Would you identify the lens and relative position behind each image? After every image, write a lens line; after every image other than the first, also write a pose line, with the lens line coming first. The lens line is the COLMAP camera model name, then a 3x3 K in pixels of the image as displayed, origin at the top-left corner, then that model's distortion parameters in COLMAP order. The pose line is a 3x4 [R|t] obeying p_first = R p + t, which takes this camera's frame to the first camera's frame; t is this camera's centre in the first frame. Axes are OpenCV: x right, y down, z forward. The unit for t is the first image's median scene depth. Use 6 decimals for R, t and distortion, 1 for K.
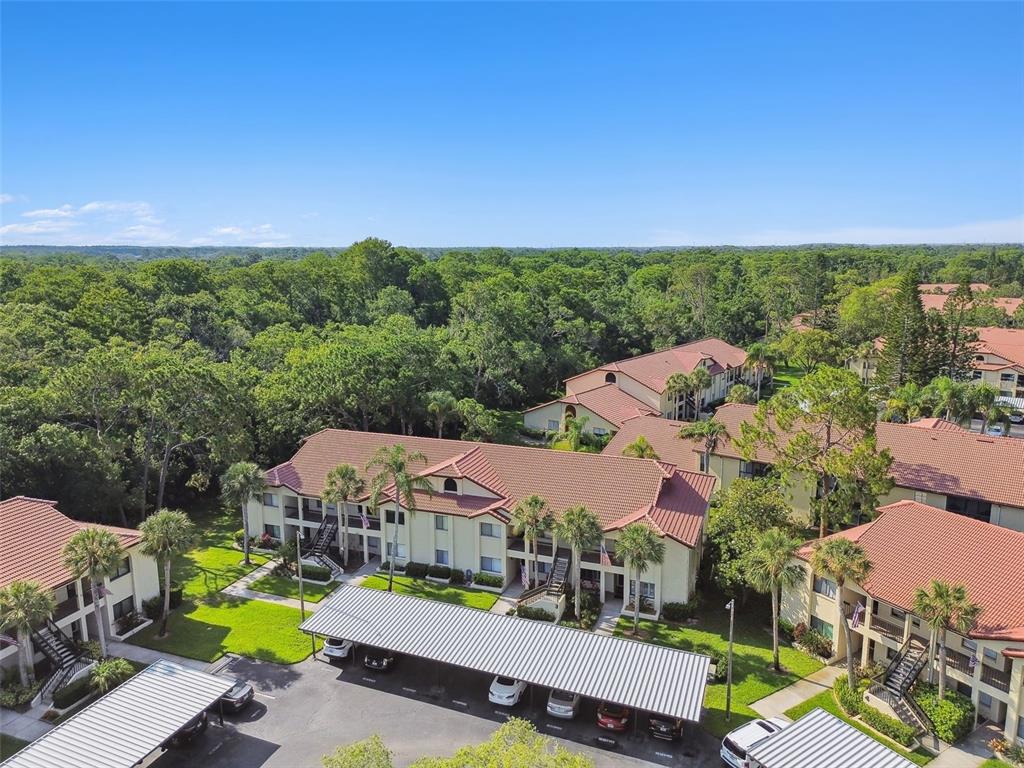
lens RADIAL K [[724.2, 0, 512.0], [0, 724.2, 384.0], [0, 0, 1]] dist [0.069915, -0.069249]
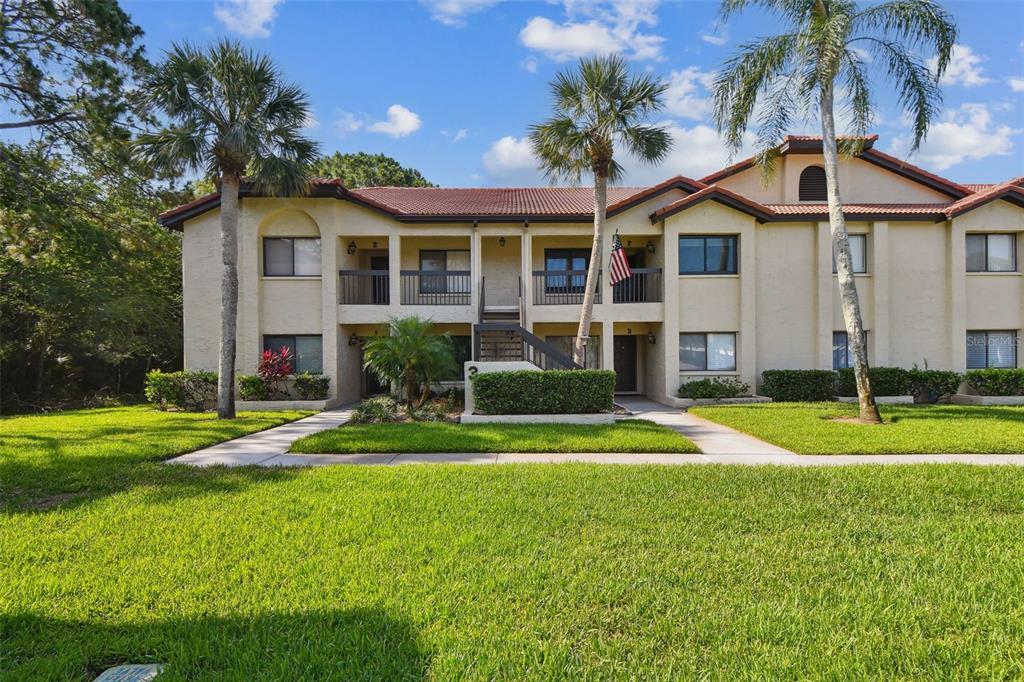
lens RADIAL K [[509.0, 0, 525.2], [0, 509.0, 357.3], [0, 0, 1]] dist [0.004397, 0.000171]
pose [[0.929649, -0.001251, 0.368445, -0.350677], [0.067942, 0.983427, -0.168090, 0.279165], [-0.362129, 0.181298, 0.914327, 0.834742]]
